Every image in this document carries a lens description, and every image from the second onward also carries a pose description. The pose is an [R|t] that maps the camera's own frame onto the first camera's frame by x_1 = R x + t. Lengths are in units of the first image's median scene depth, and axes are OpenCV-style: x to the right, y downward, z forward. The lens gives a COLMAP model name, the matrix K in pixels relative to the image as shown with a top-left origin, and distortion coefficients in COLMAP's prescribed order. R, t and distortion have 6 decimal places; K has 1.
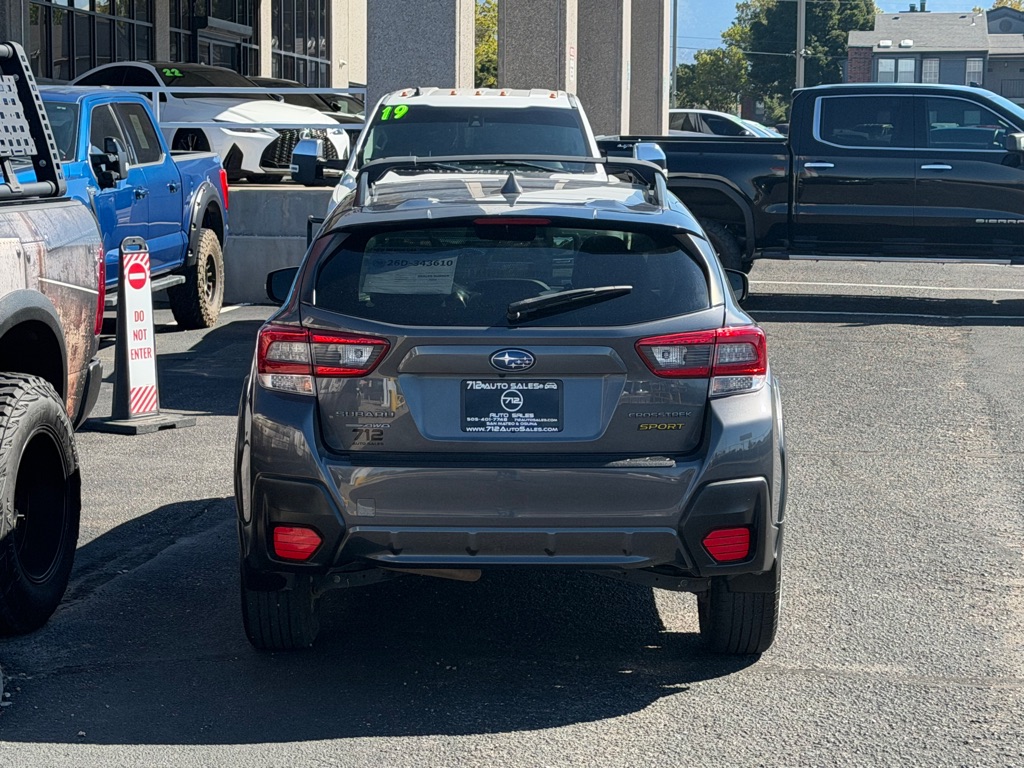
lens RADIAL K [[2238.3, 0, 488.6], [0, 2238.3, 376.1], [0, 0, 1]] dist [0.150262, 0.000000]
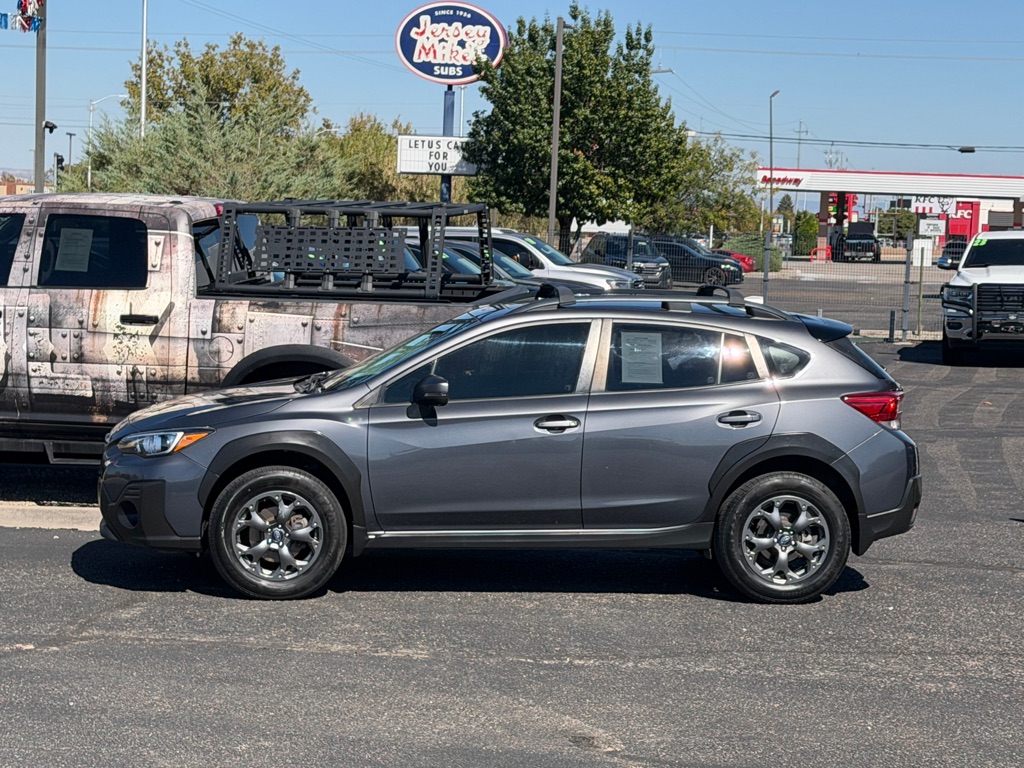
lens RADIAL K [[2238.3, 0, 501.2], [0, 2238.3, 387.4], [0, 0, 1]] dist [0.150262, 0.000000]
pose [[-0.029401, 0.069764, -0.997130, 1.496942], [-0.129443, 0.988896, 0.073005, -0.147386], [0.991151, 0.131218, -0.020044, 1.131225]]
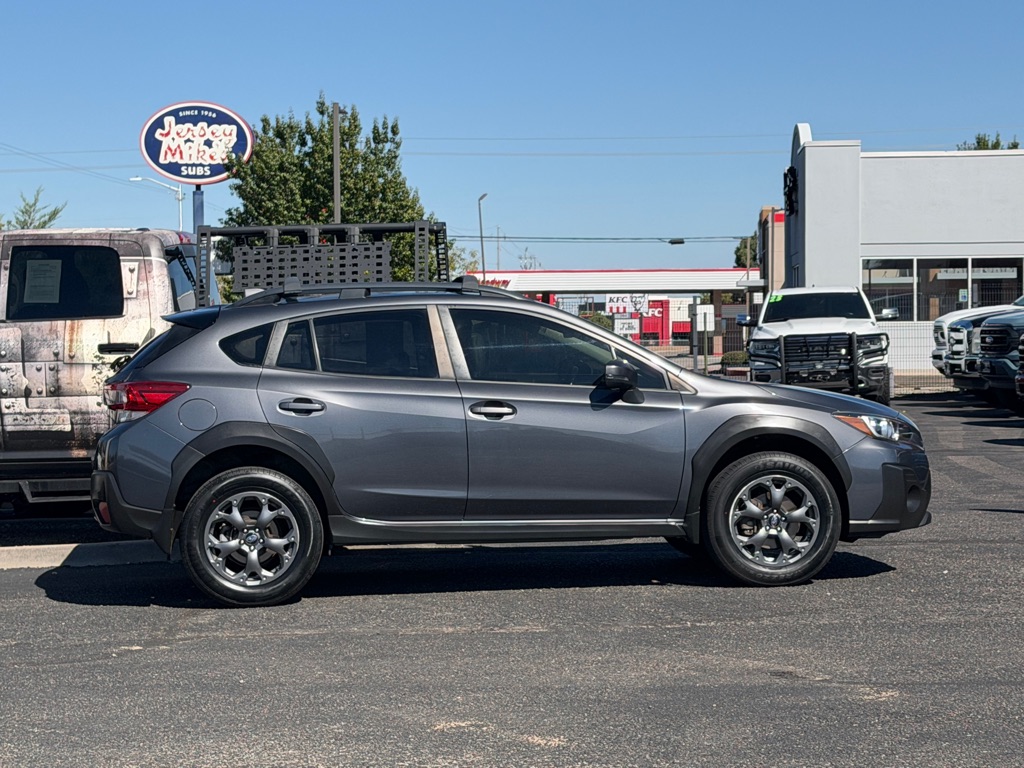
lens RADIAL K [[2238.3, 0, 500.6], [0, 2238.3, 362.9], [0, 0, 1]] dist [0.150262, 0.000000]
pose [[0.108981, 0.004824, -0.994032, 1.481205], [-0.079908, 0.996795, -0.003923, -0.042123], [0.990827, 0.079859, 0.109017, 0.914986]]
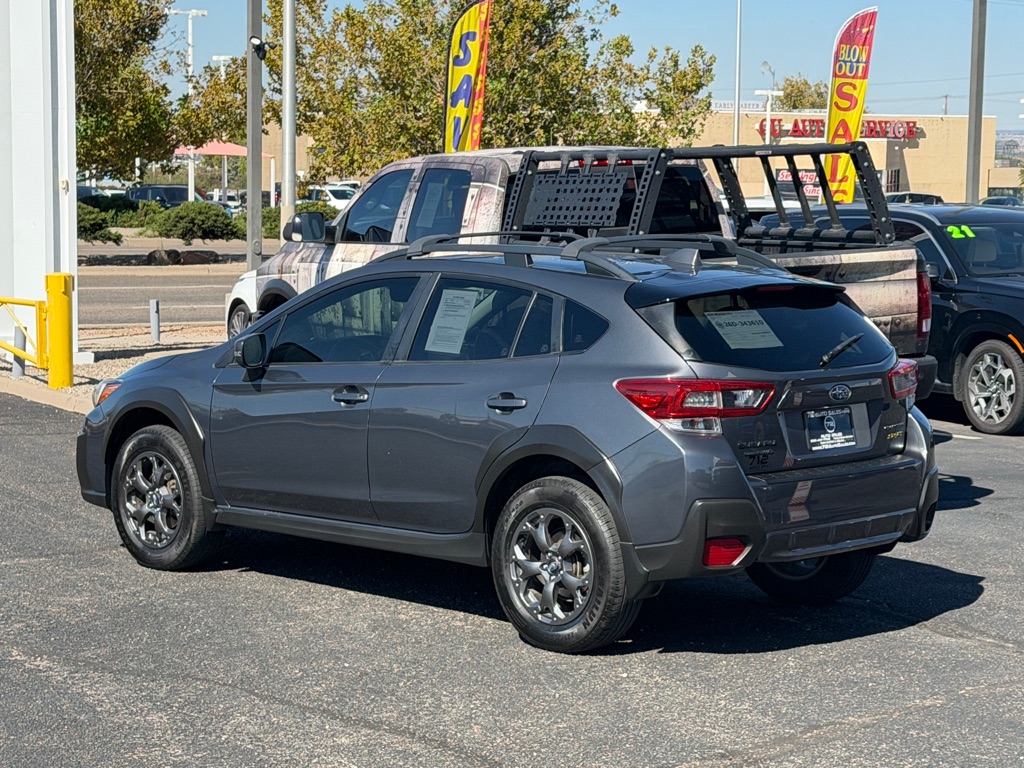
lens RADIAL K [[2238.3, 0, 506.2], [0, 2238.3, 388.2], [0, 0, 1]] dist [0.150262, 0.000000]
pose [[-0.784751, 0.047662, -0.617976, 0.752063], [-0.074706, 0.982497, 0.170643, -0.238121], [0.615292, 0.180079, -0.767455, 2.098977]]
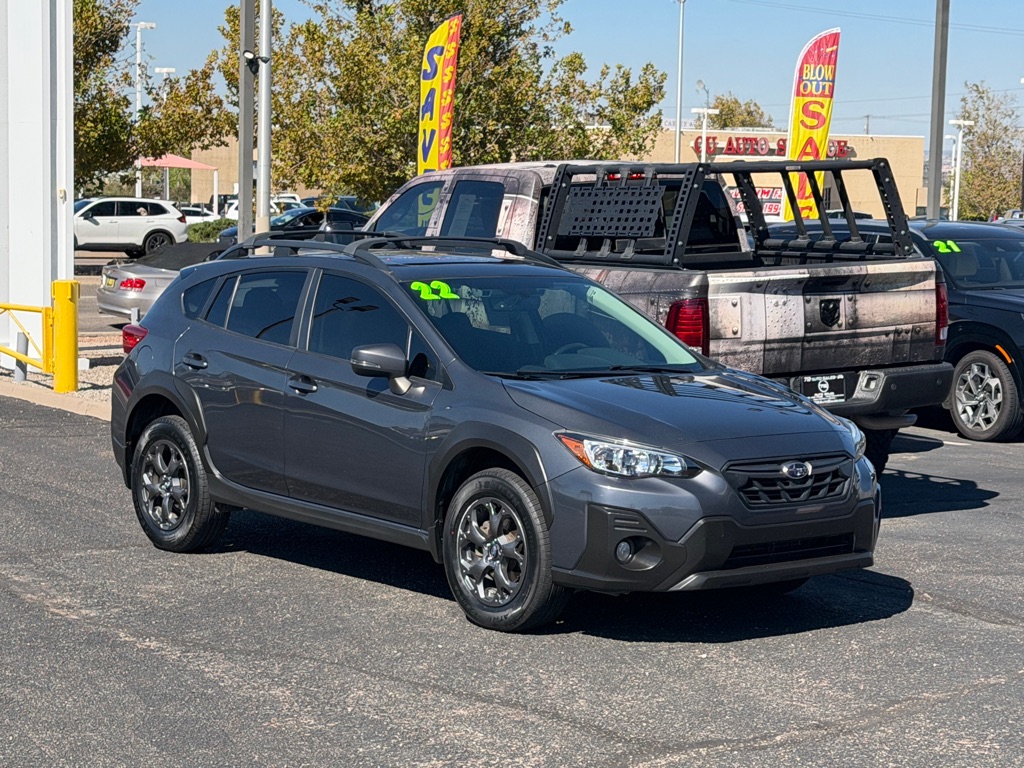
lens RADIAL K [[2238.3, 0, 509.4], [0, 2238.3, 361.6], [0, 0, 1]] dist [0.150262, 0.000000]
pose [[-0.762274, 0.031812, -0.646472, 0.858479], [-0.086015, 0.984954, 0.149892, -0.235242], [0.641514, 0.169865, -0.748068, 2.102027]]
